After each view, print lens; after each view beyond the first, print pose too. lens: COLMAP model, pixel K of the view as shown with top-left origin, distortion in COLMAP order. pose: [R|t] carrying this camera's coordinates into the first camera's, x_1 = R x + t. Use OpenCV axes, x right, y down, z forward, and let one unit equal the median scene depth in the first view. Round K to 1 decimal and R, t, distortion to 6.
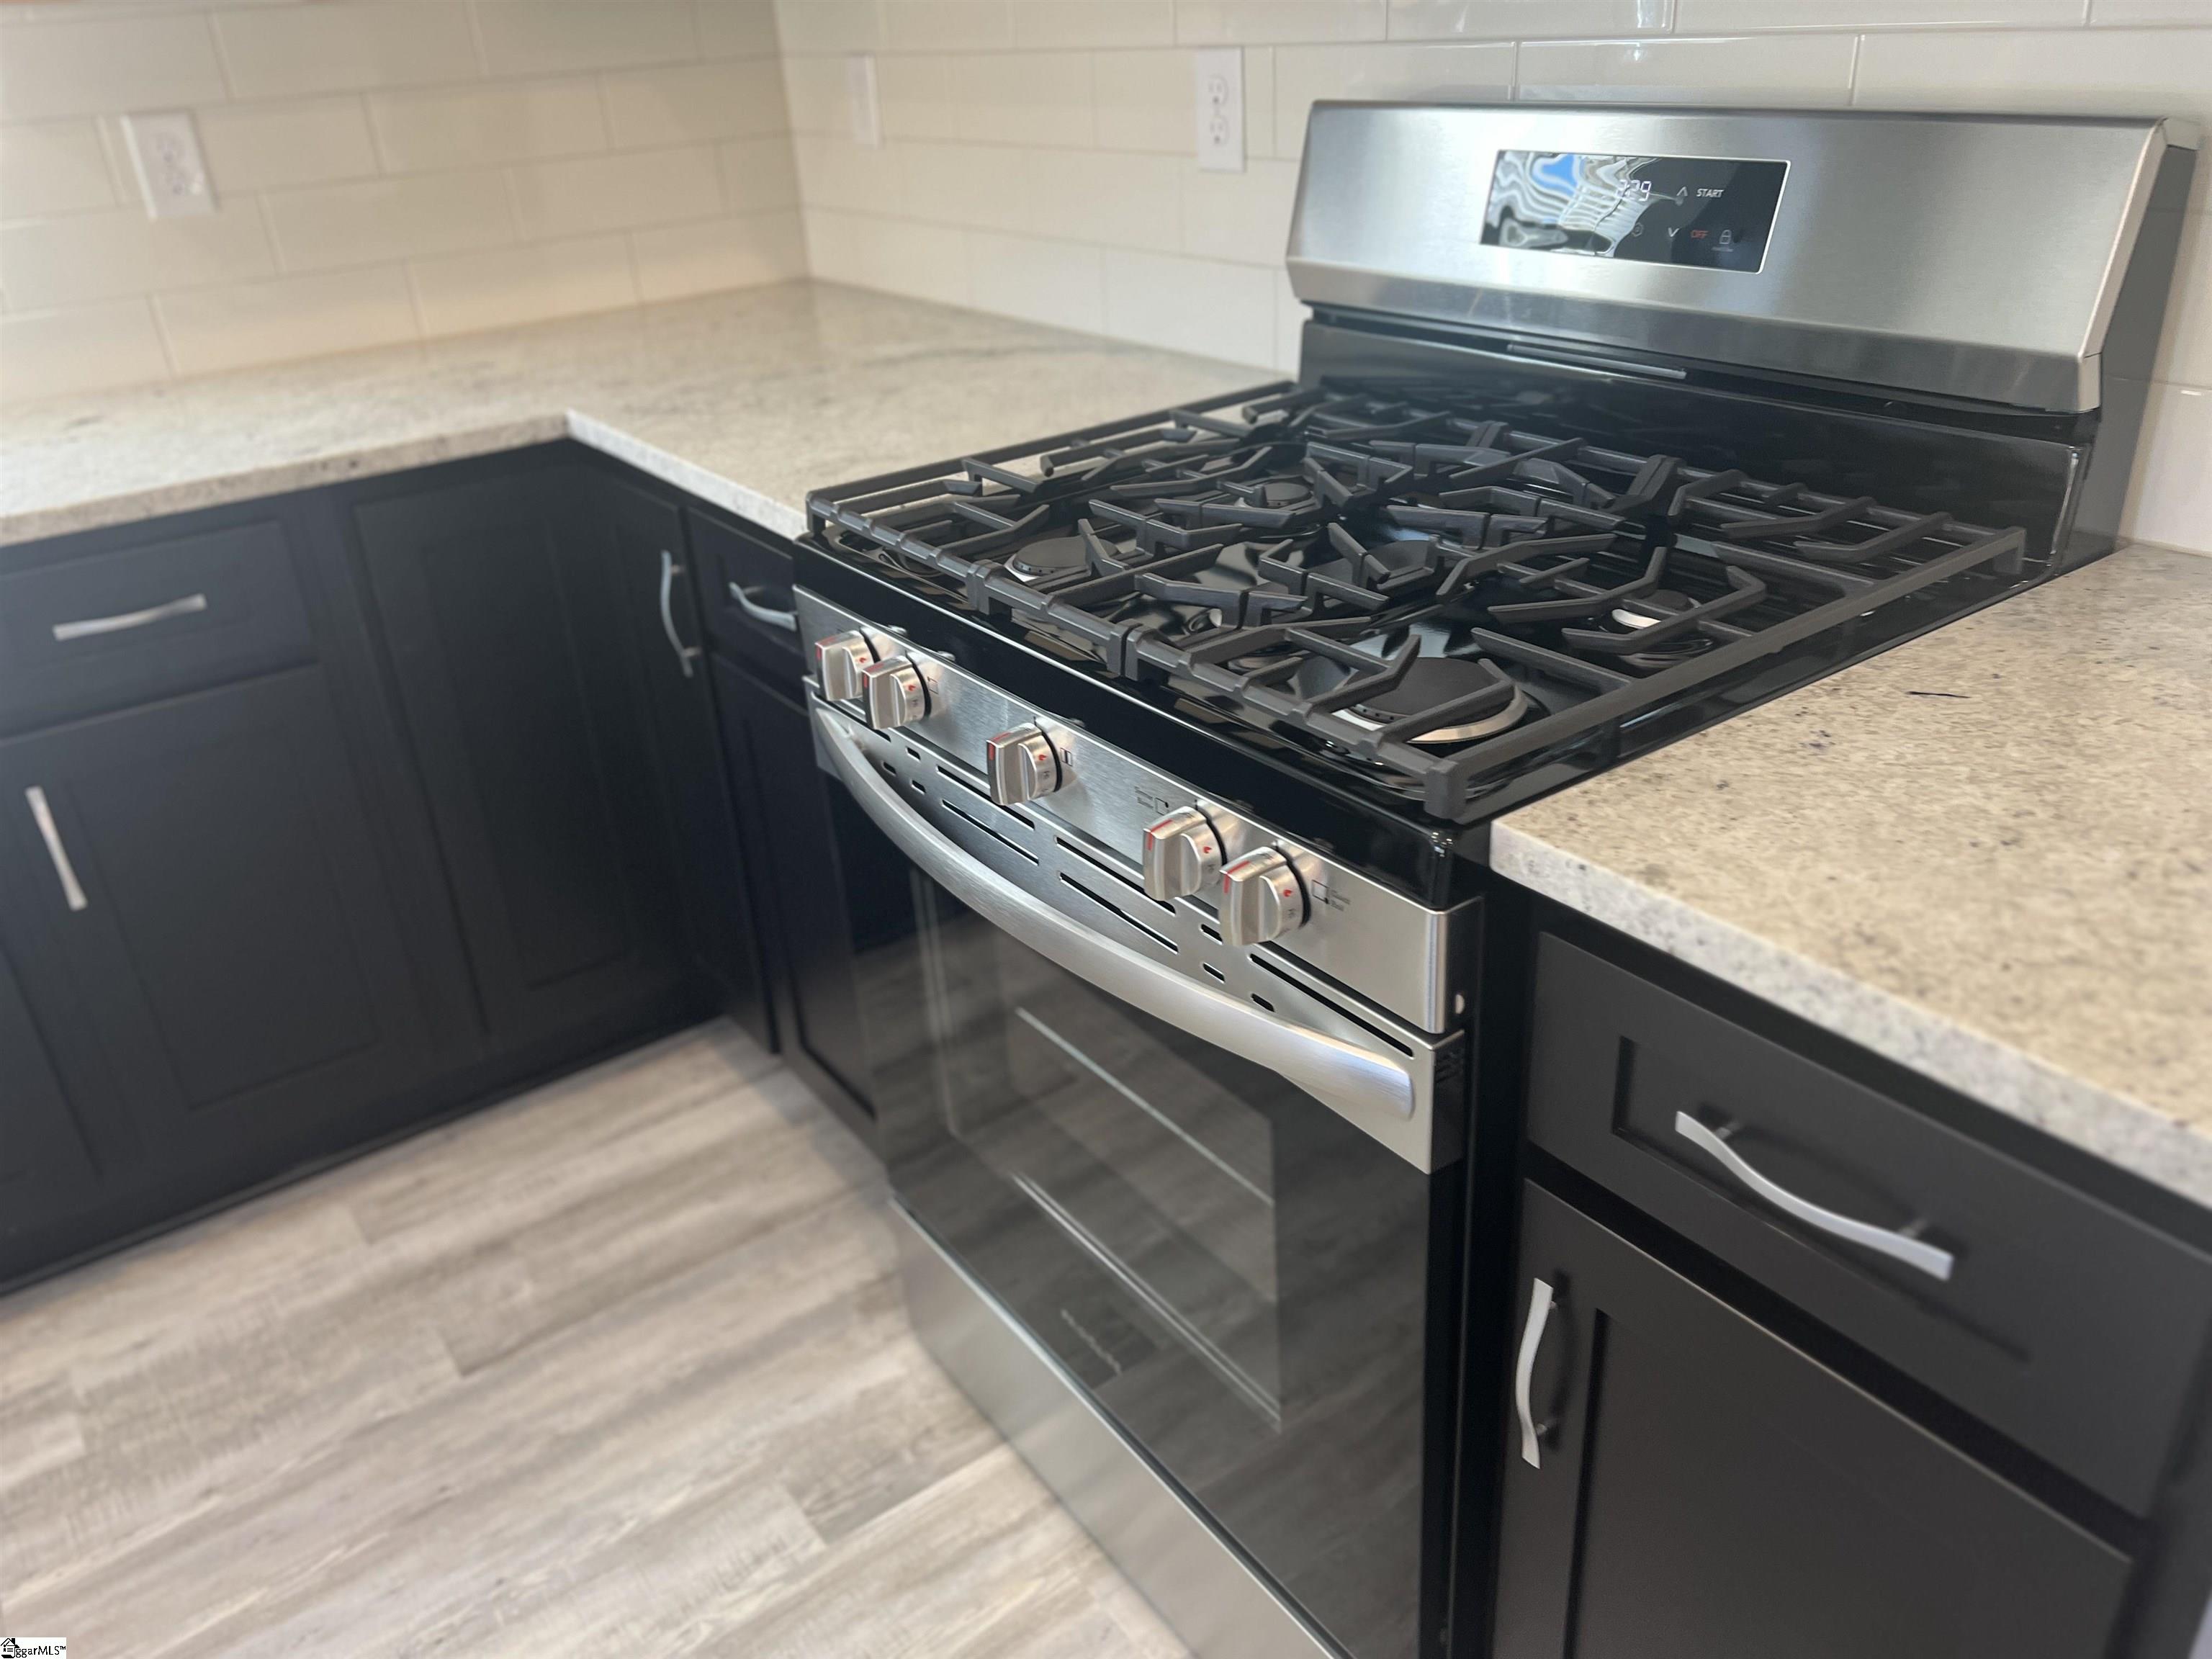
lens RADIAL K [[1672.5, 0, 1089.0], [0, 1672.5, 844.0], [0, 0, 1]] dist [0.058121, -0.064368]
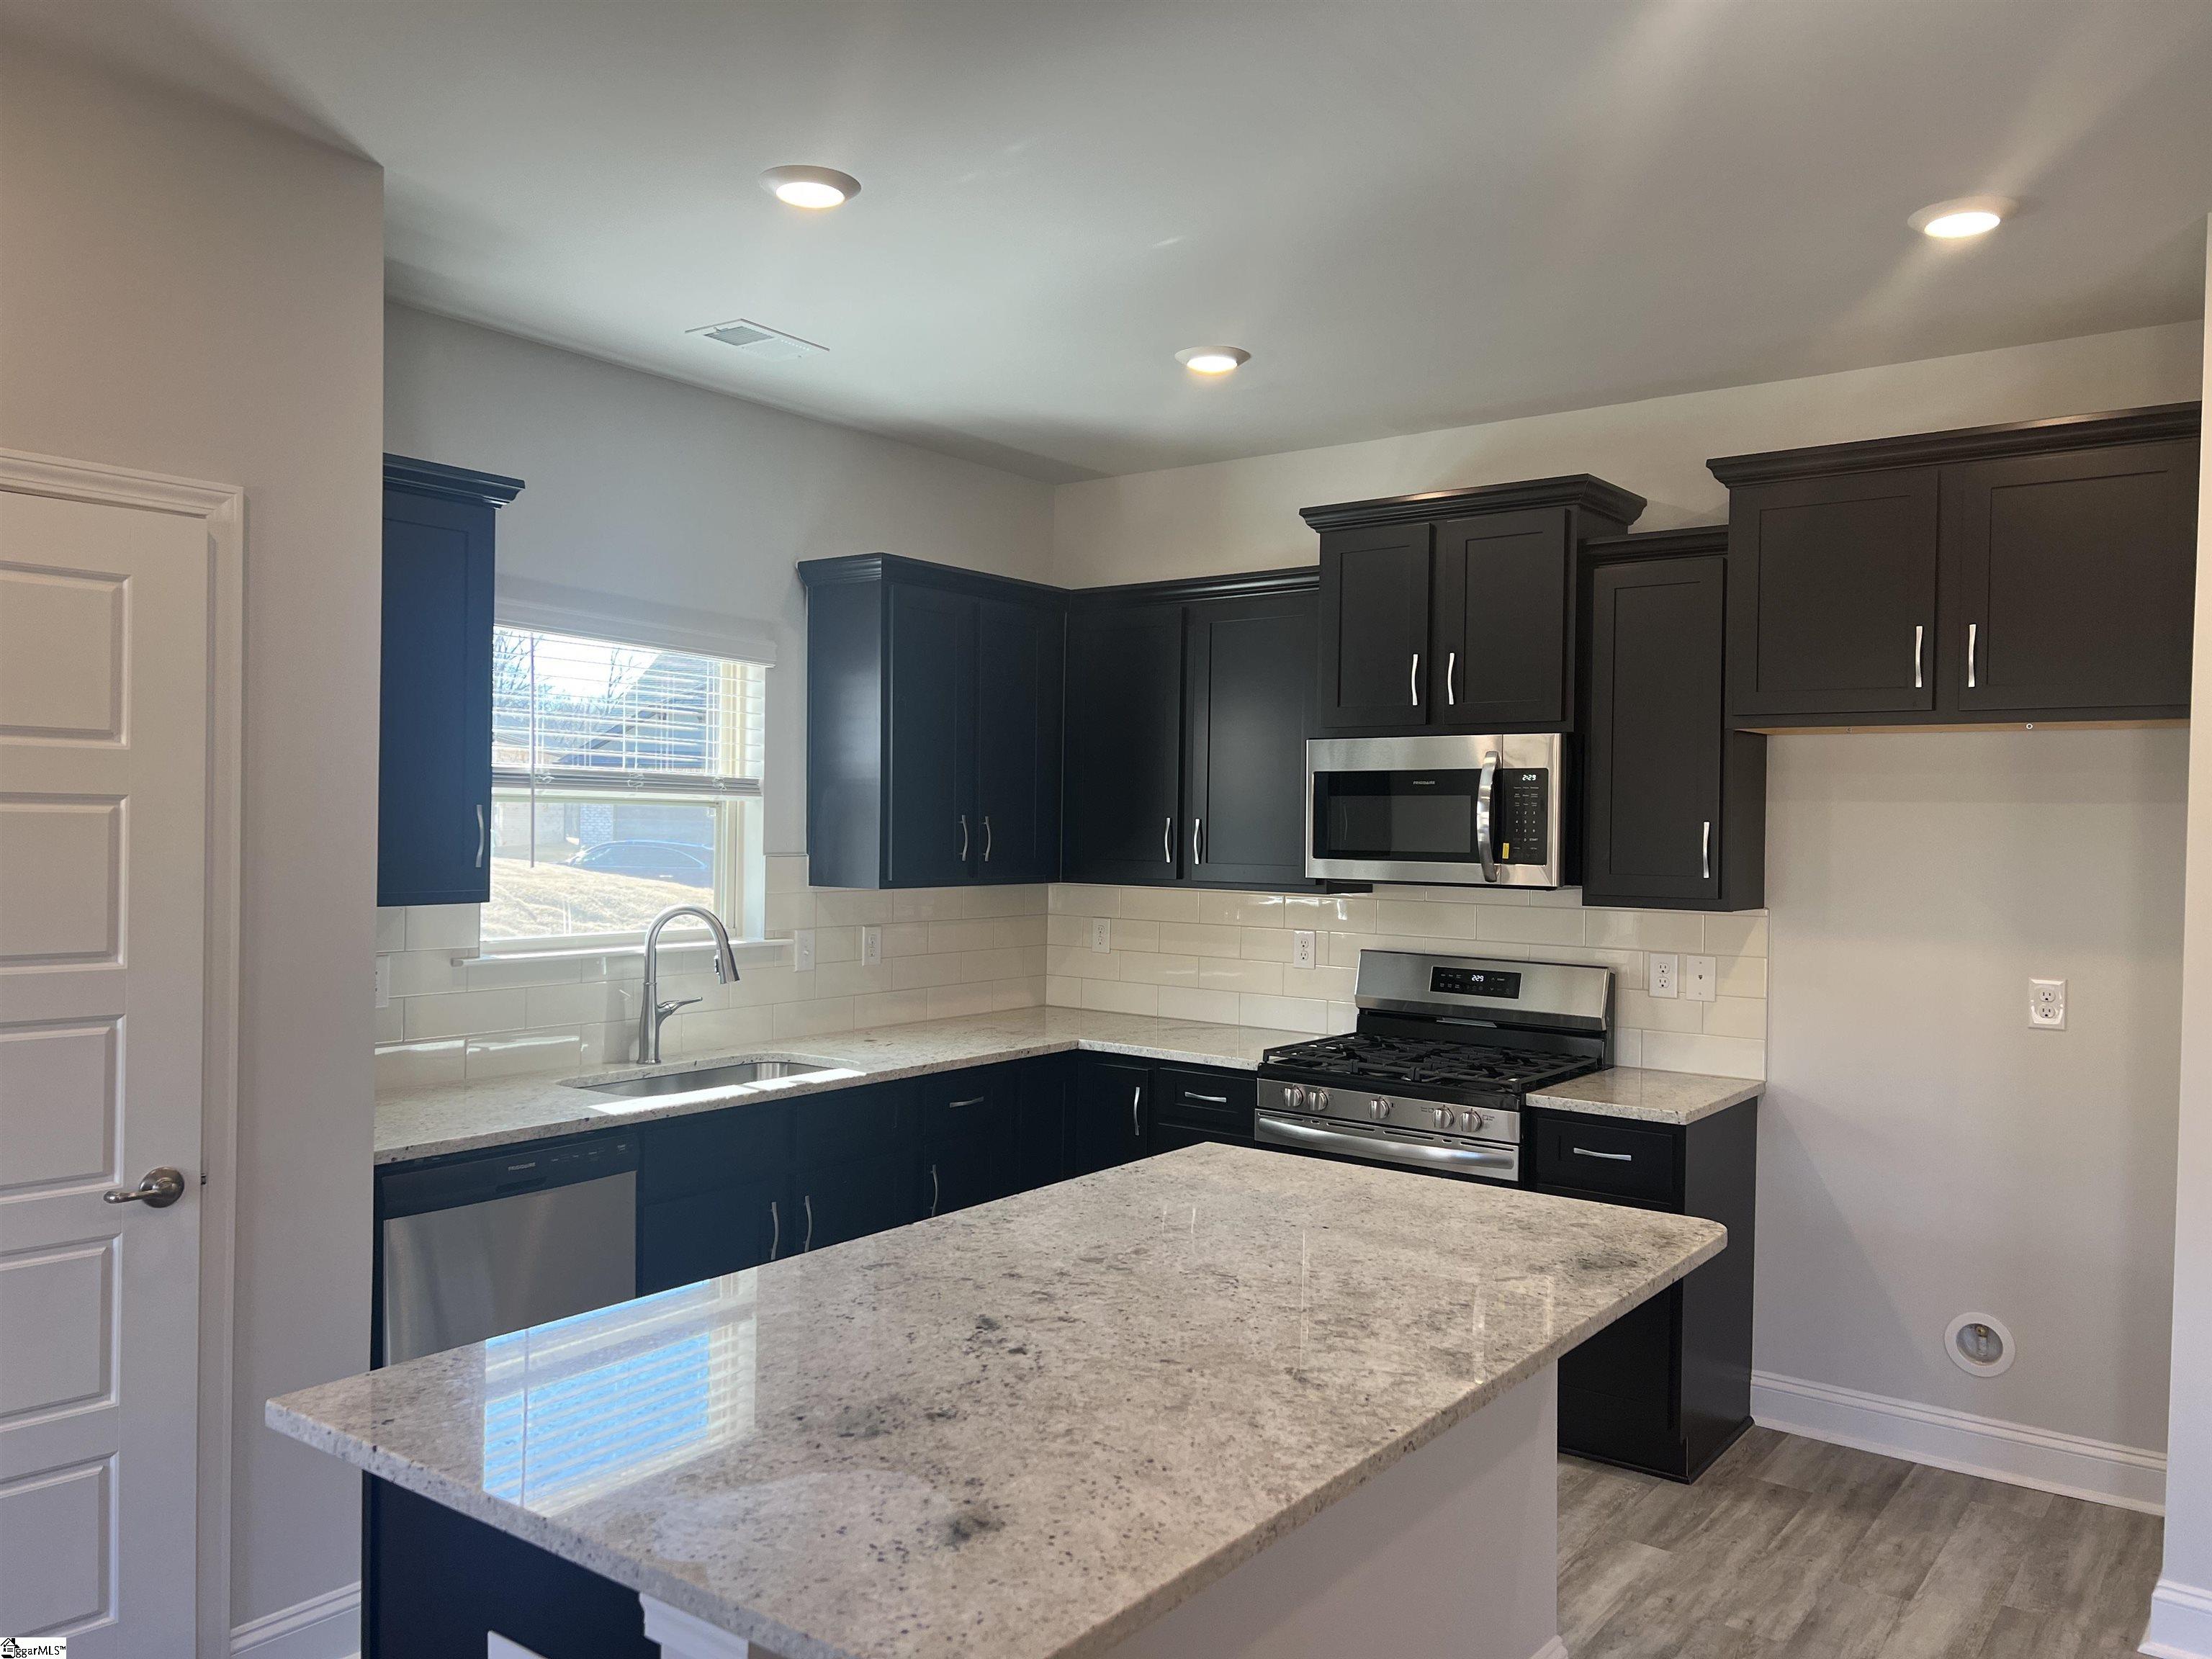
lens RADIAL K [[1672.5, 0, 1094.9], [0, 1672.5, 836.1], [0, 0, 1]] dist [0.058121, -0.064368]
pose [[0.949375, 0.075163, 0.305020, -1.533272], [0.070860, 0.894694, -0.441023, 0.849892], [-0.306048, 0.440310, 0.844074, -1.878655]]
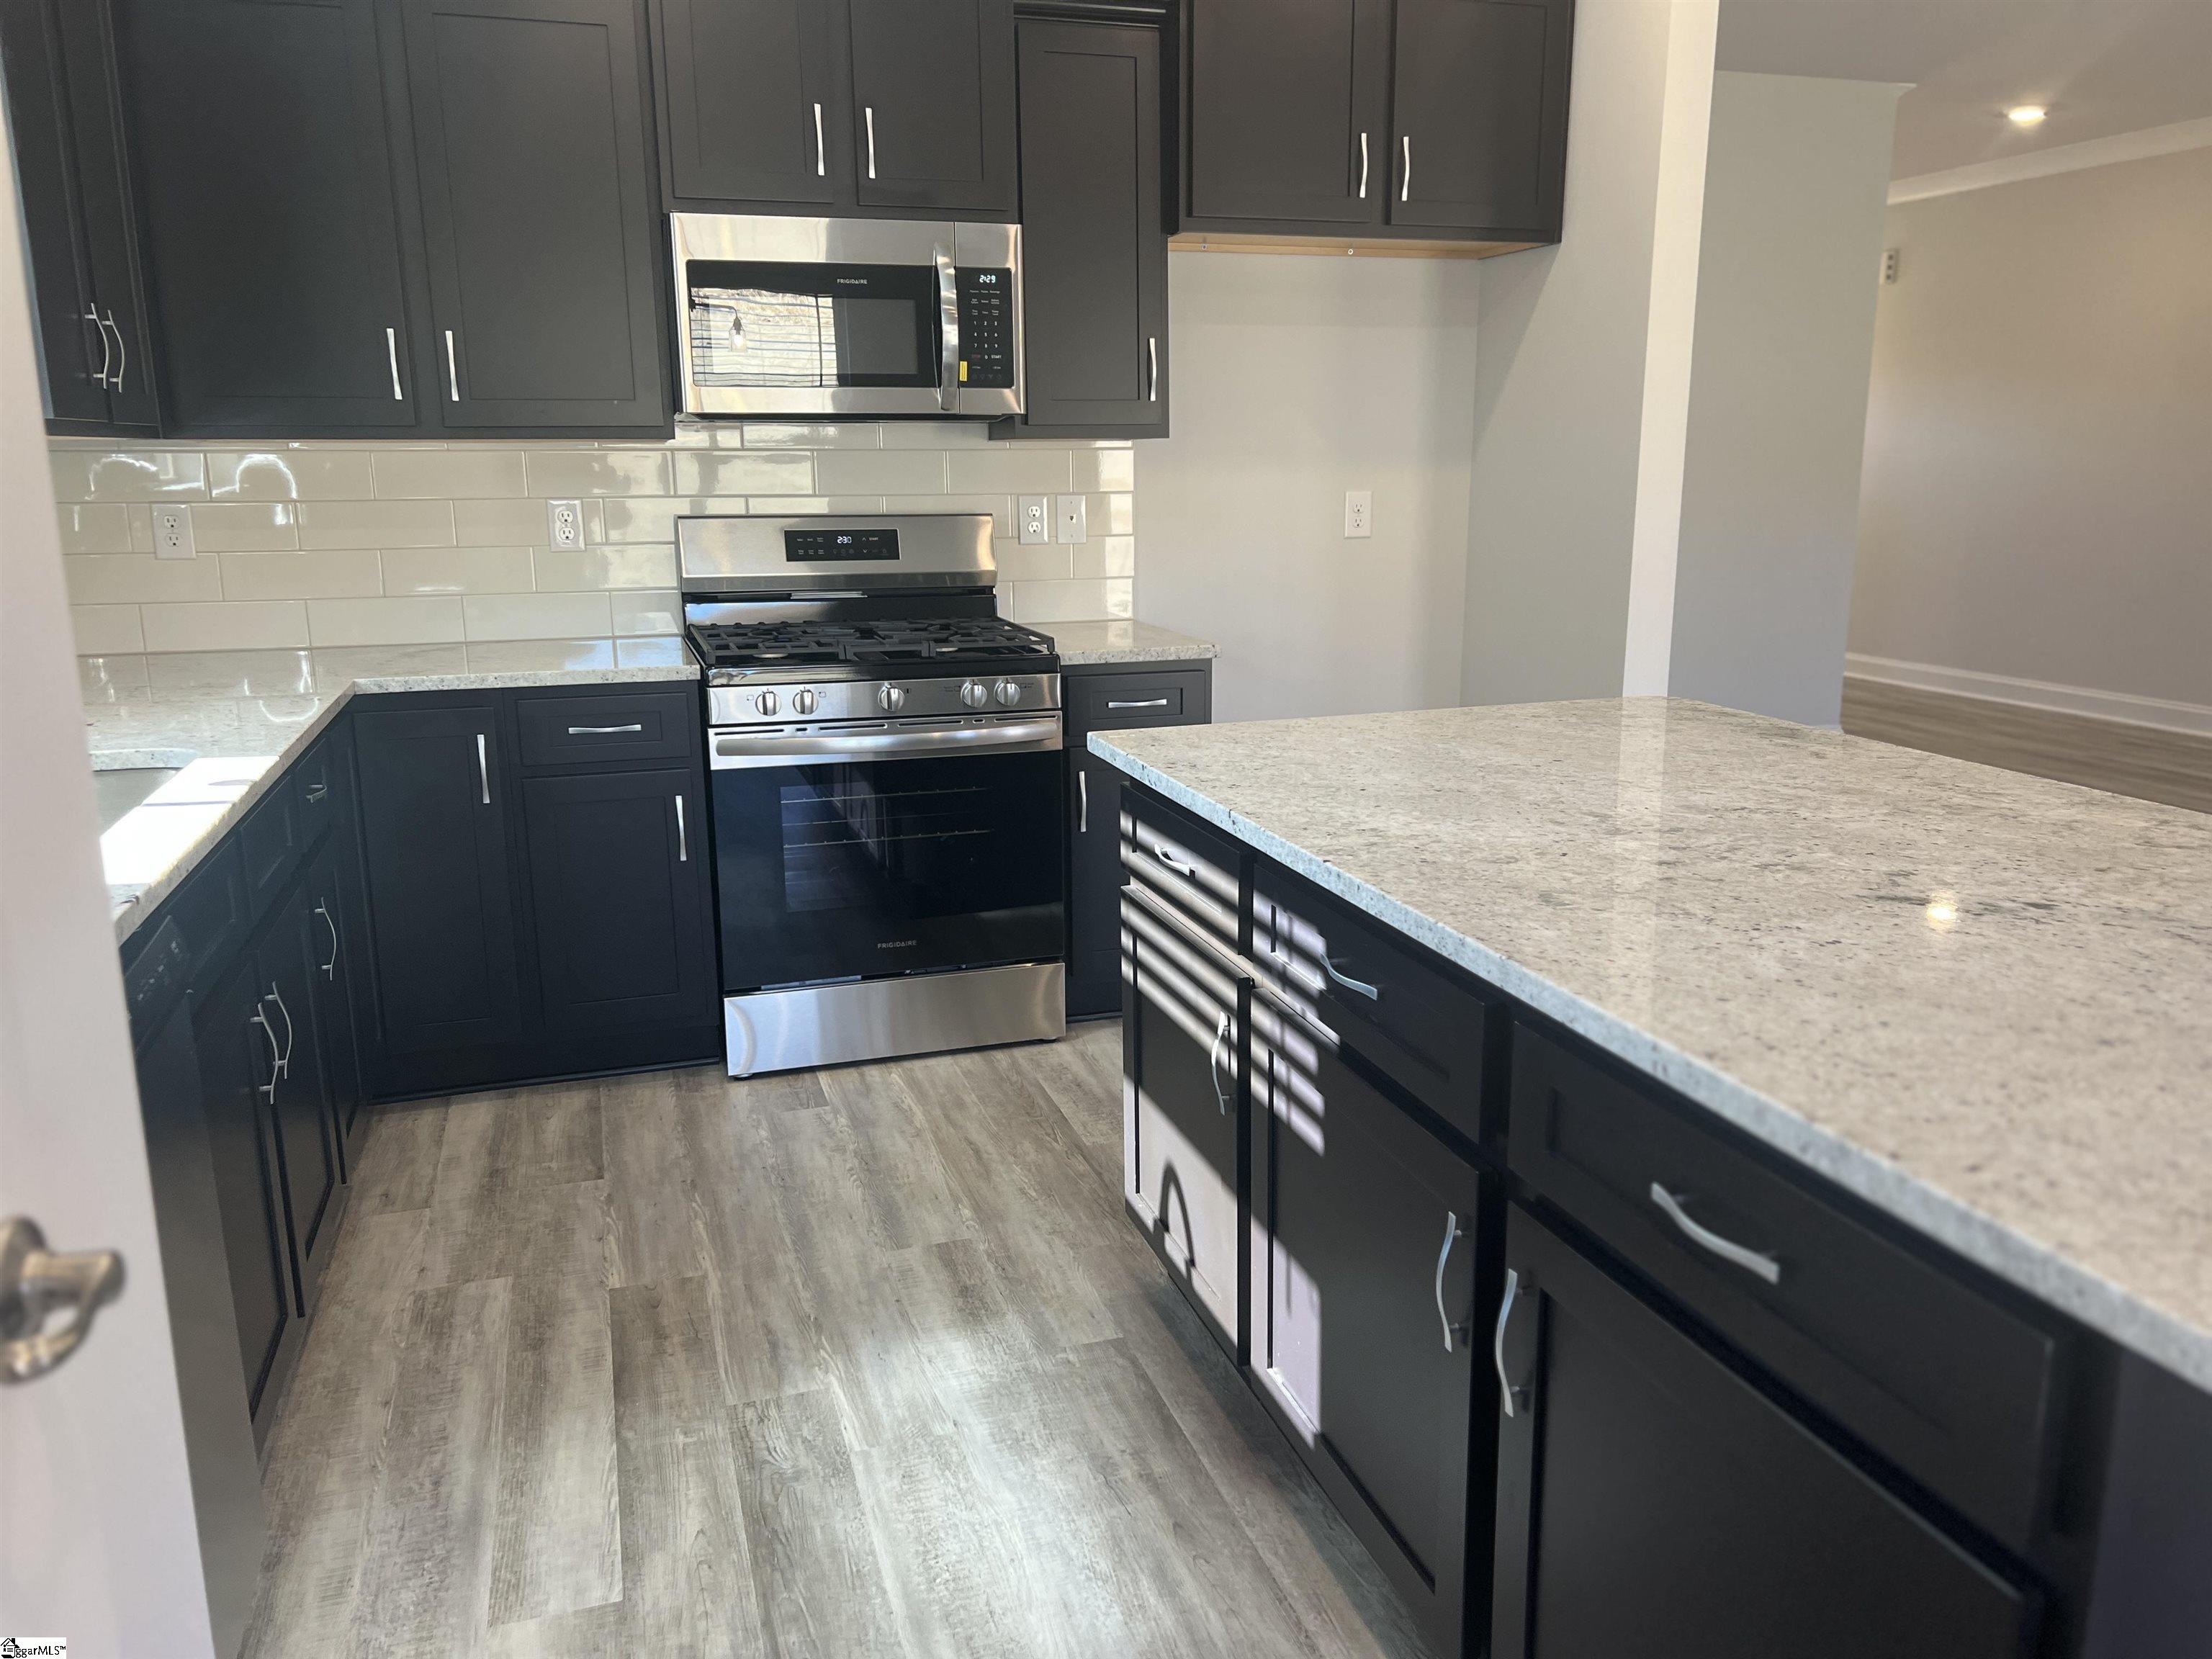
lens RADIAL K [[1672.5, 0, 1119.2], [0, 1672.5, 829.8], [0, 0, 1]] dist [0.058121, -0.064368]
pose [[0.297044, -0.146263, 0.943595, -2.356146], [0.424140, 0.905571, 0.006849, 0.268983], [-0.855494, 0.398182, 0.331030, -0.220354]]
